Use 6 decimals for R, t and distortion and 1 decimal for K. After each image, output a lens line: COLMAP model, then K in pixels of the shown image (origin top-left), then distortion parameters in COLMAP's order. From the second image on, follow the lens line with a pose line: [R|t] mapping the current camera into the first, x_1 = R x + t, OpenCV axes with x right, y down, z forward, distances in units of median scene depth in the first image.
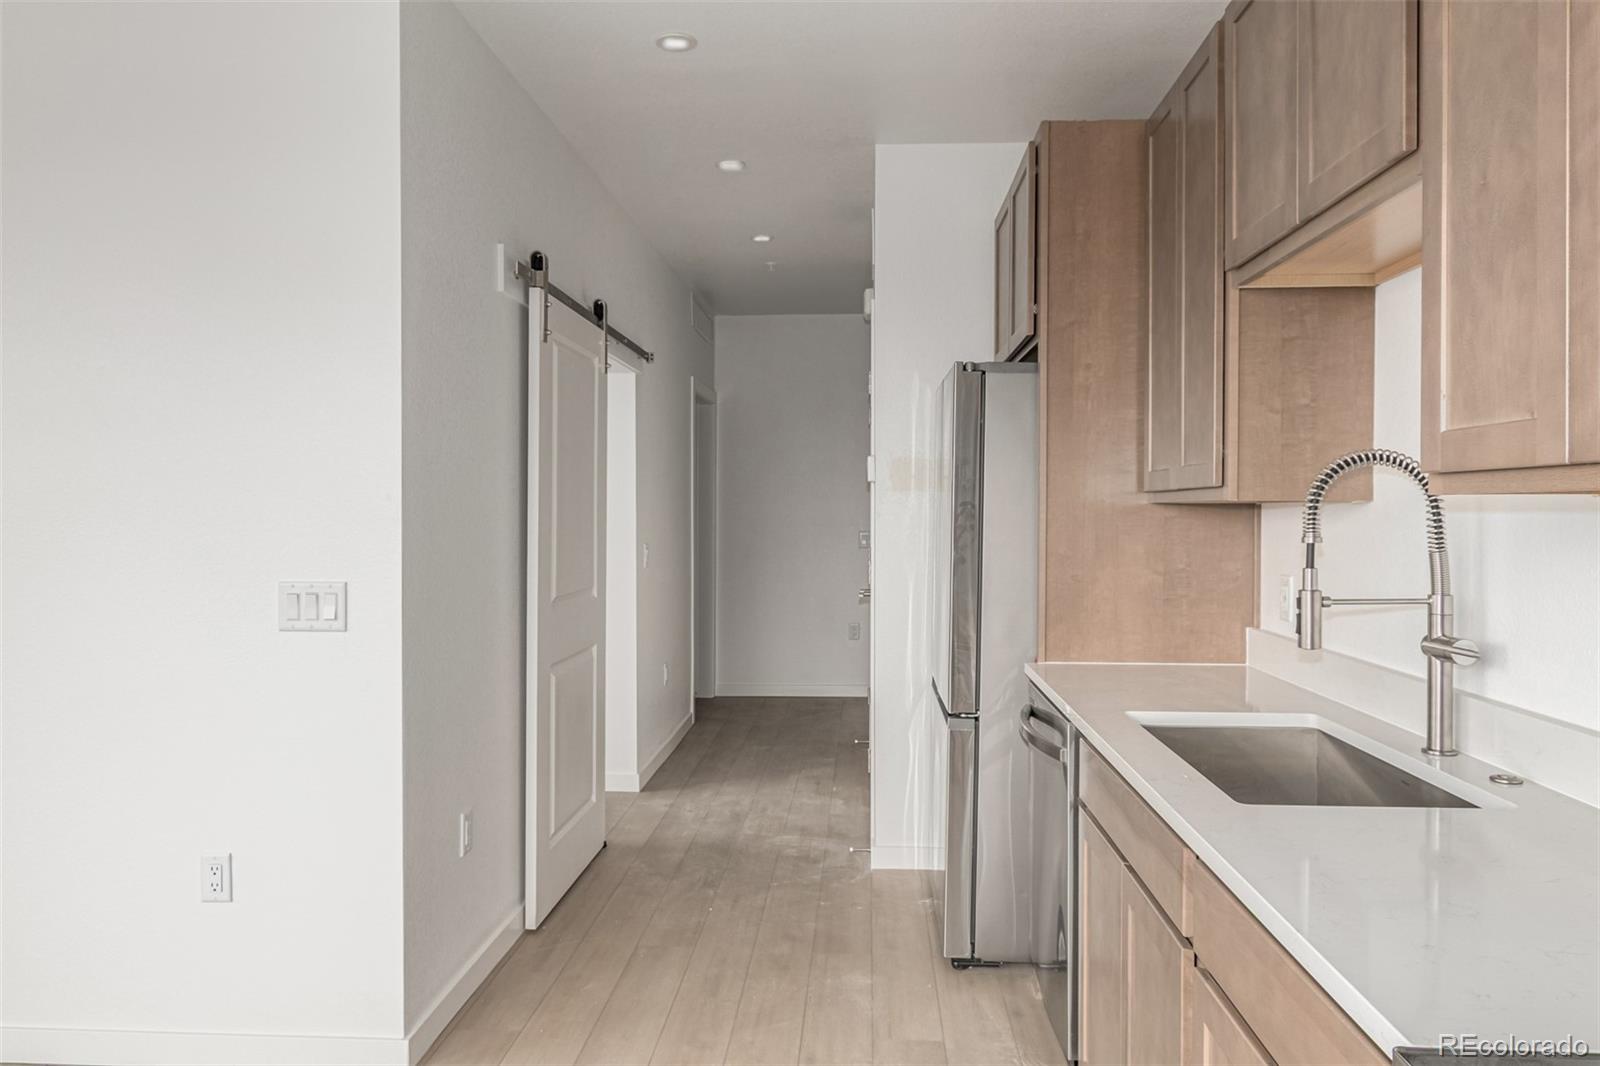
lens RADIAL K [[1114.1, 0, 800.0], [0, 1114.1, 533.0], [0, 0, 1]] dist [0.005472, -0.001025]
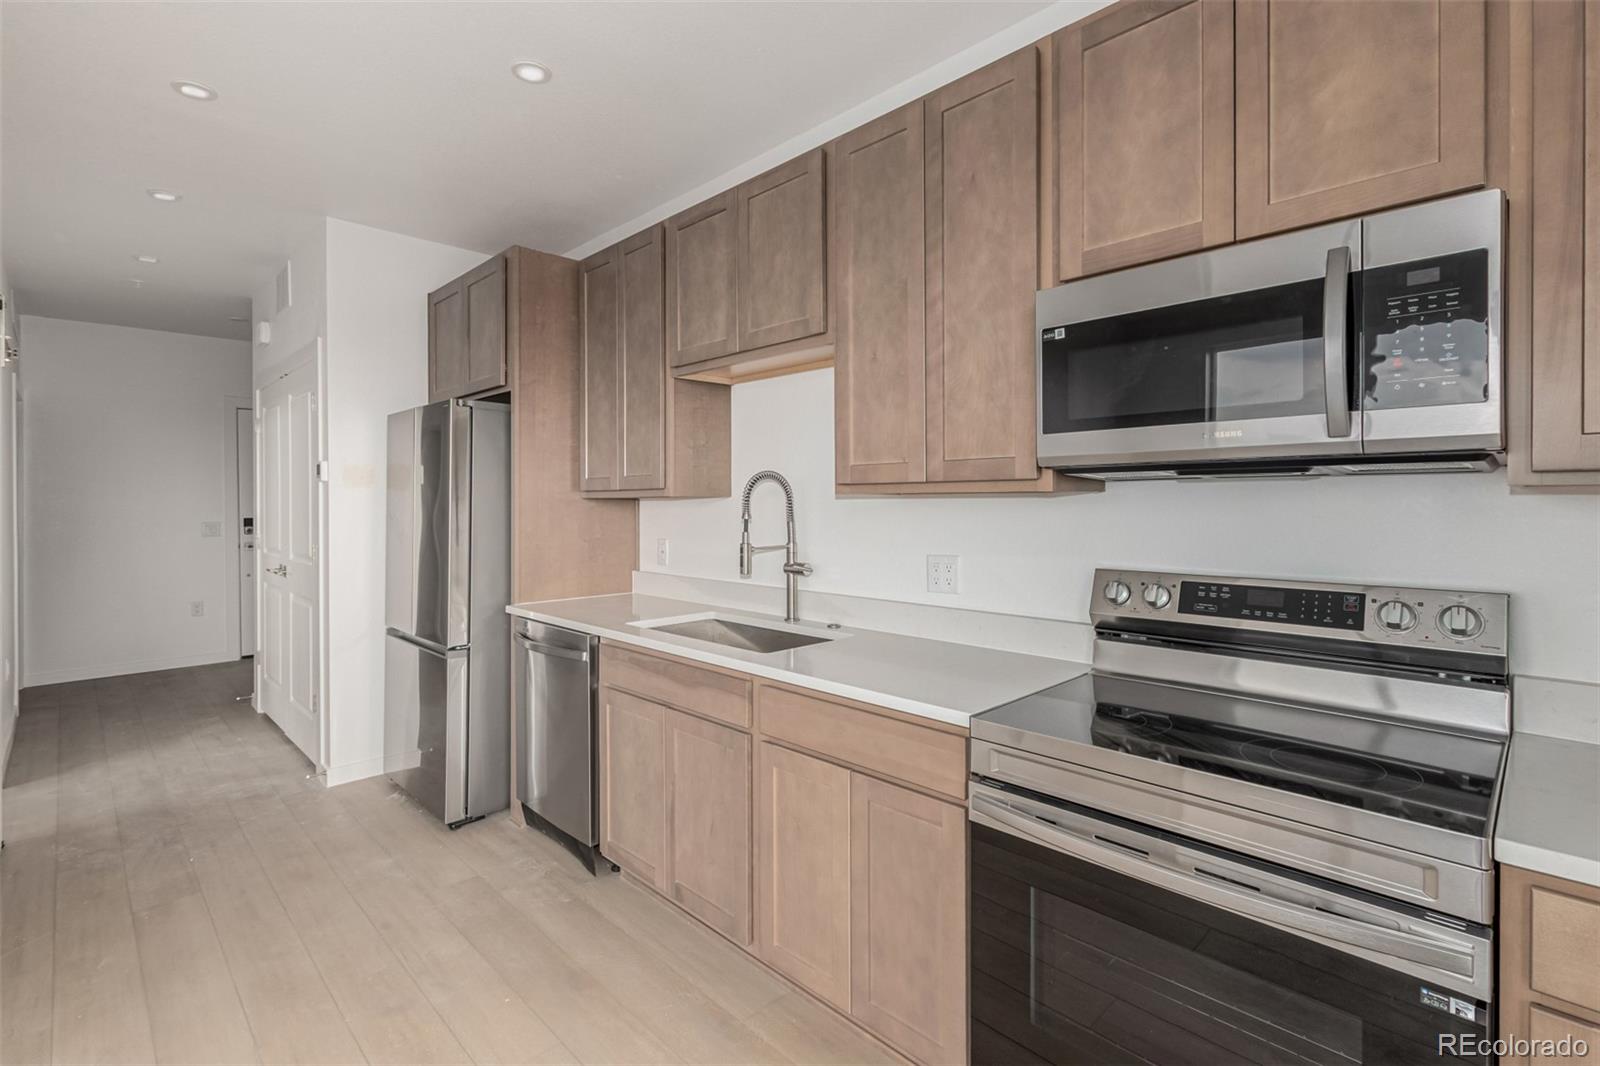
lens RADIAL K [[740.3, 0, 800.2], [0, 740.3, 510.3], [0, 0, 1]] dist [0.001107, -0.000573]
pose [[0.668281, -0.013049, 0.743794, -0.271701], [0.019943, 0.999801, -0.000378, -0.002391], [-0.743642, 0.015086, 0.668408, 0.048999]]
